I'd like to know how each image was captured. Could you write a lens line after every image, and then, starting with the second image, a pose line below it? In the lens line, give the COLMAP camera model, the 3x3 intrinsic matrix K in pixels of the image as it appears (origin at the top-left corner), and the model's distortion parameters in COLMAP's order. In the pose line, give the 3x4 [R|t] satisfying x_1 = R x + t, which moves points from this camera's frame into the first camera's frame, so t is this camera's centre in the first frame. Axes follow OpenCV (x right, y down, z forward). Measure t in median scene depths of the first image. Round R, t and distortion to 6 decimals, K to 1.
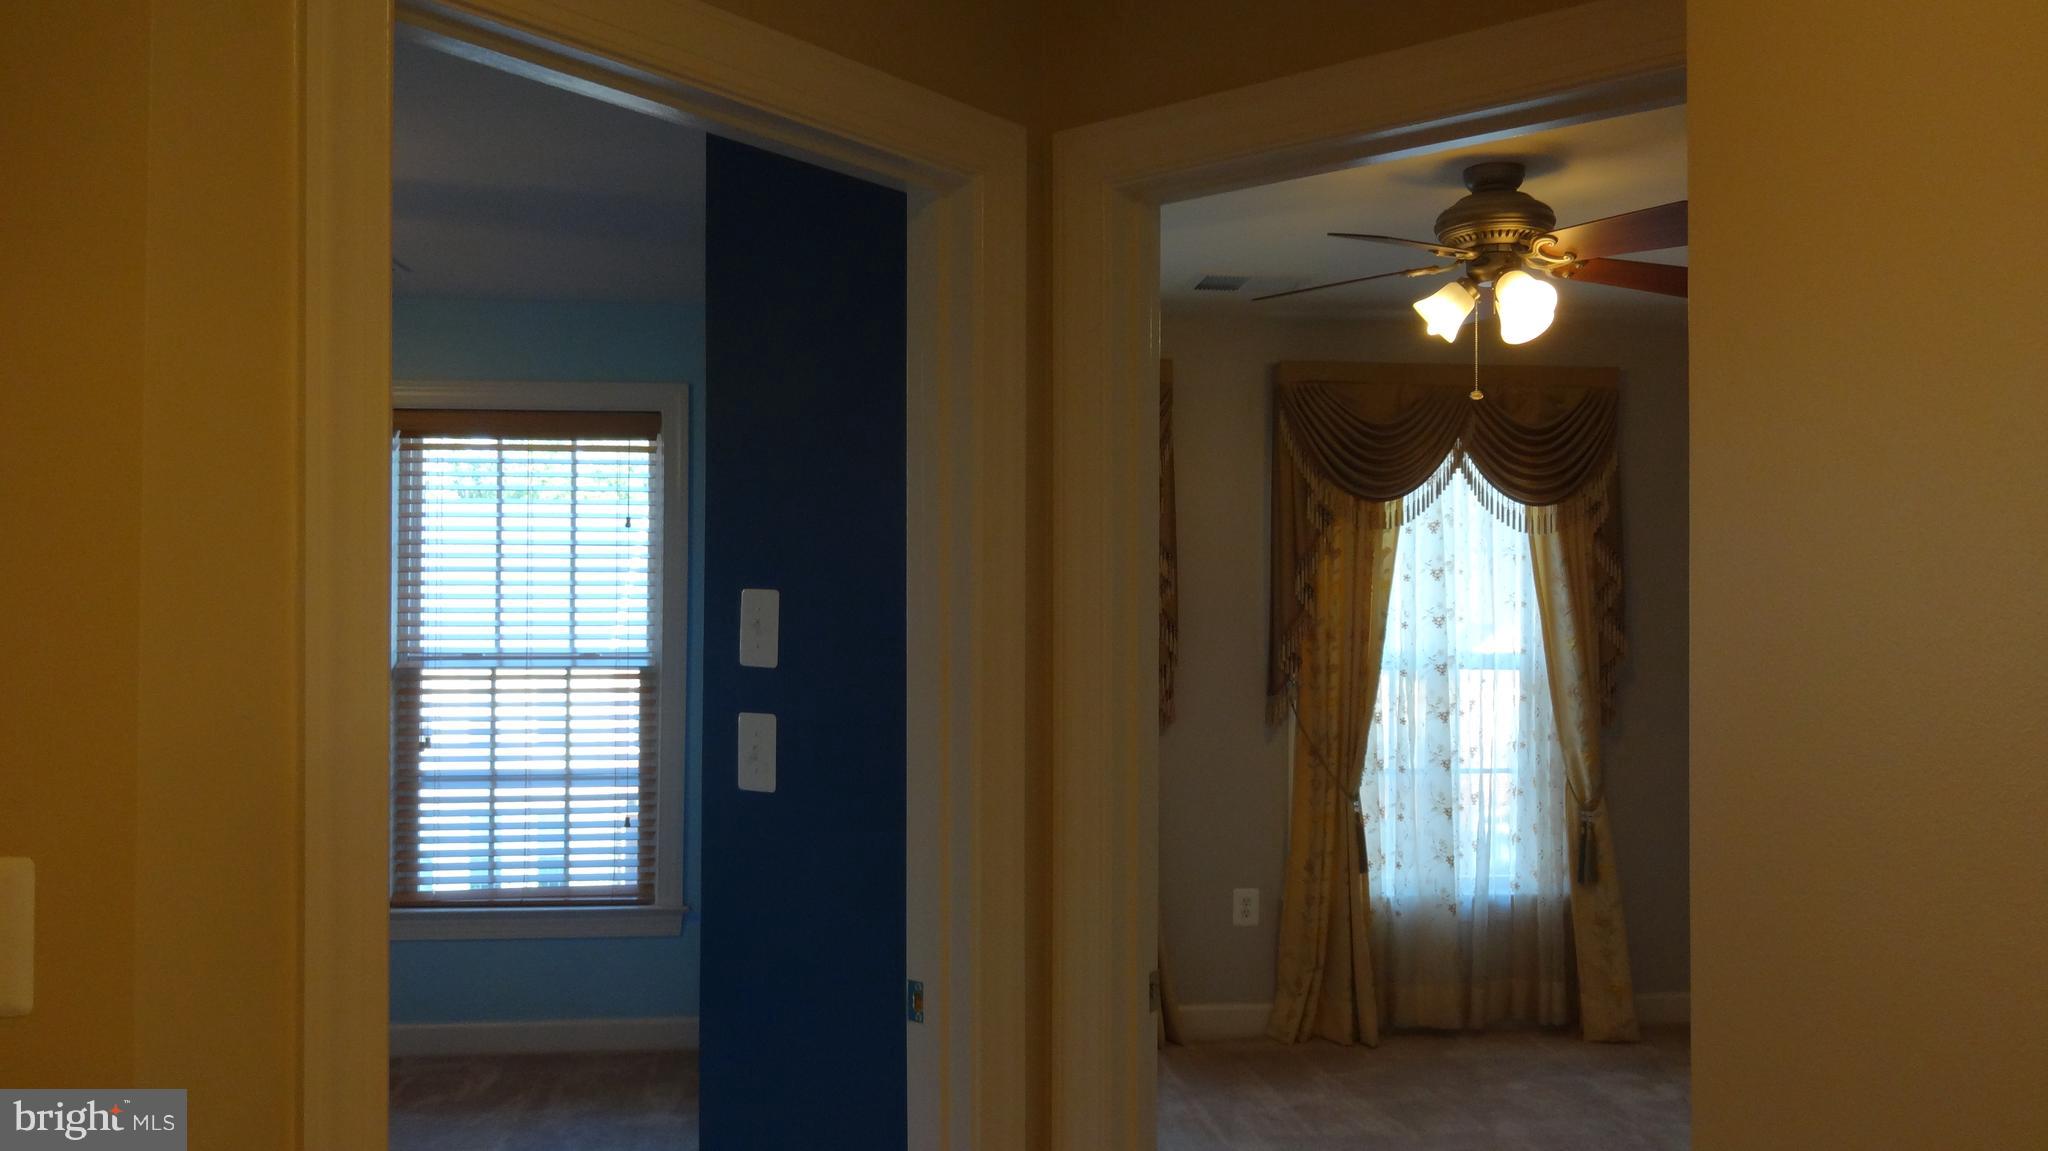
lens RADIAL K [[1522.1, 0, 1032.2], [0, 1522.1, 581.7], [0, 0, 1]] dist [0.002904, -0.007252]
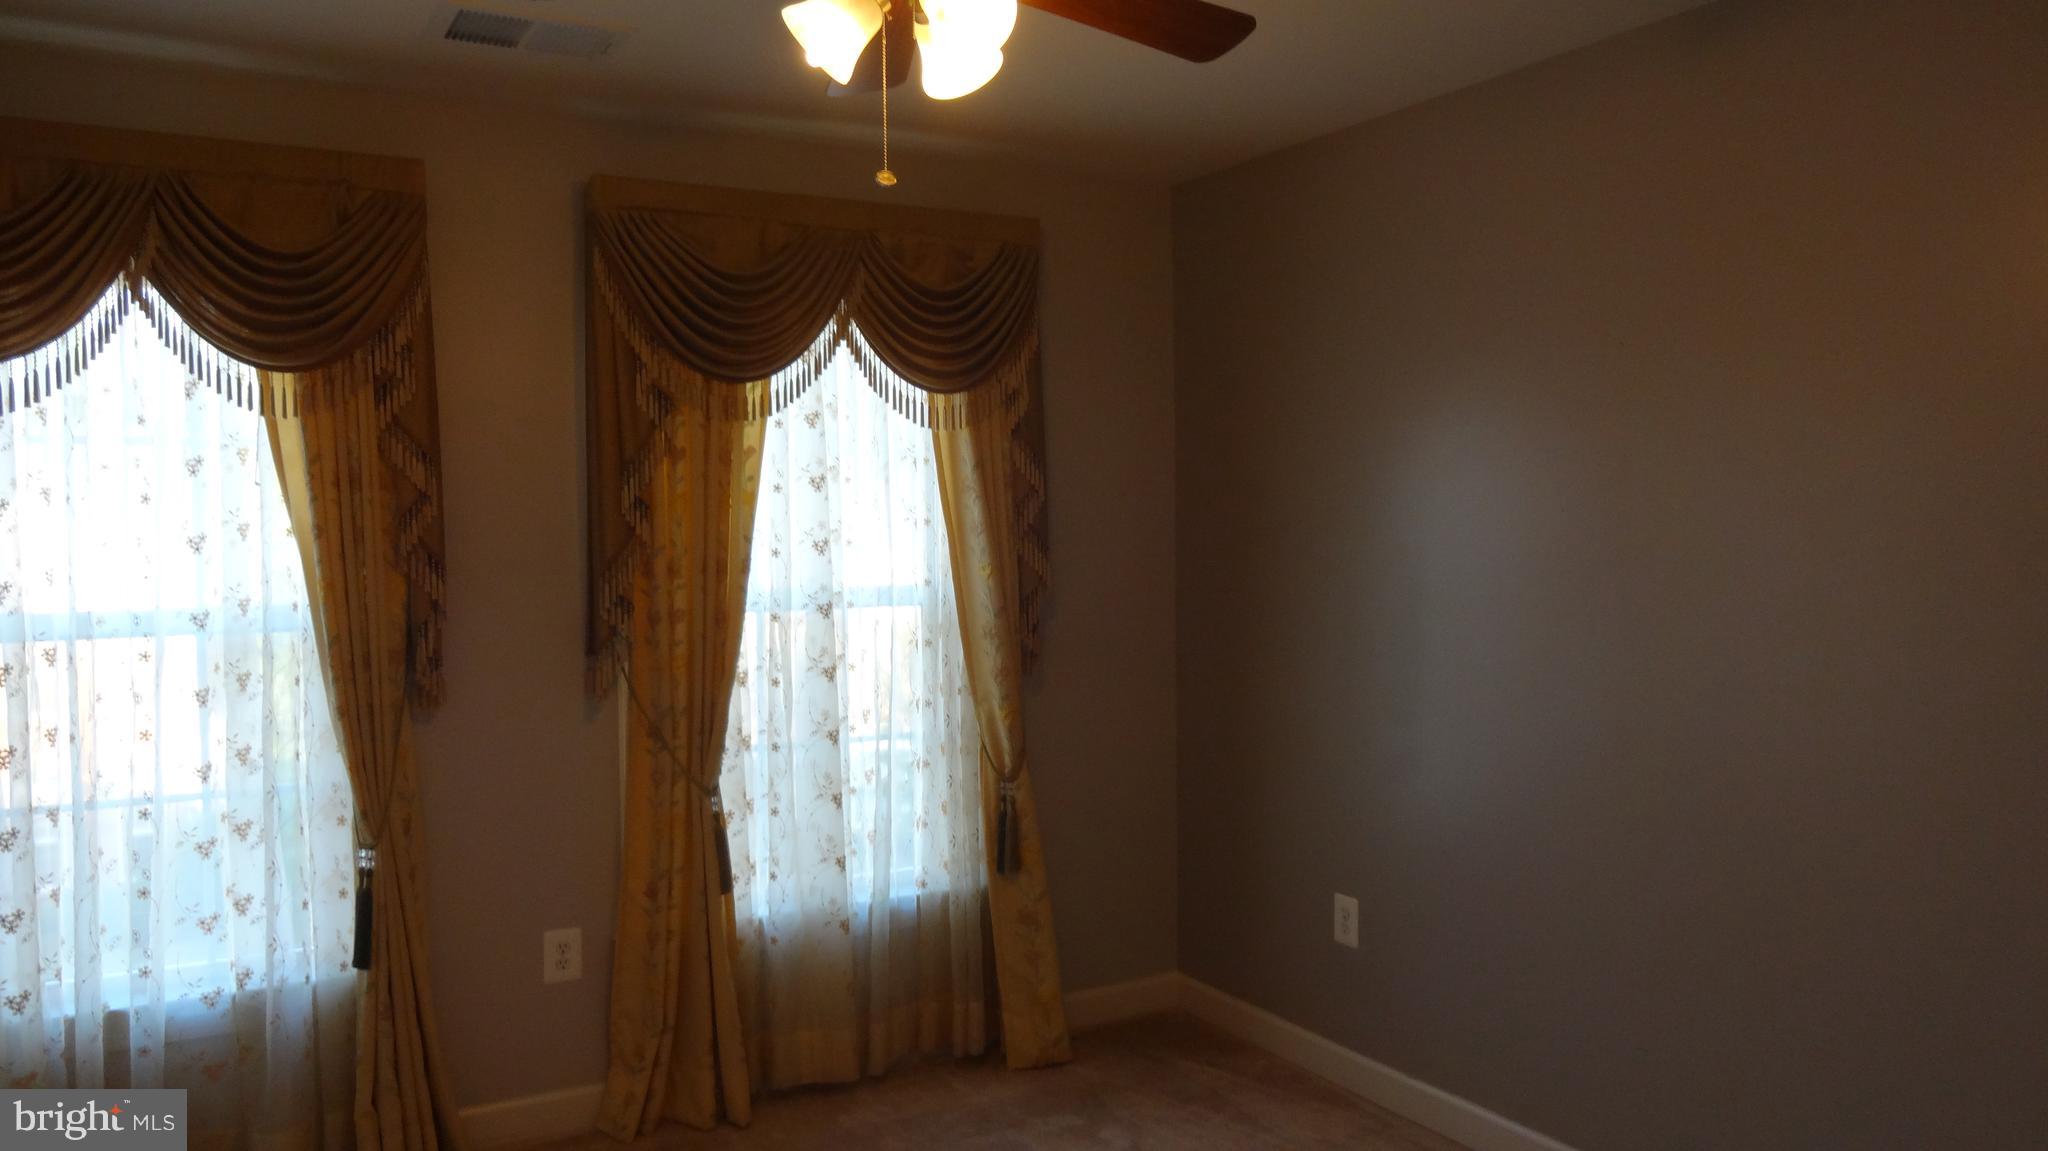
lens RADIAL K [[1522.1, 0, 1029.5], [0, 1522.1, 576.8], [0, 0, 1]] dist [0.002904, -0.007252]
pose [[0.918692, -0.028941, 0.393913, 0.067059], [0.009700, 0.998664, 0.050749, 0.004029], [-0.394856, -0.042802, 0.917746, 0.275218]]
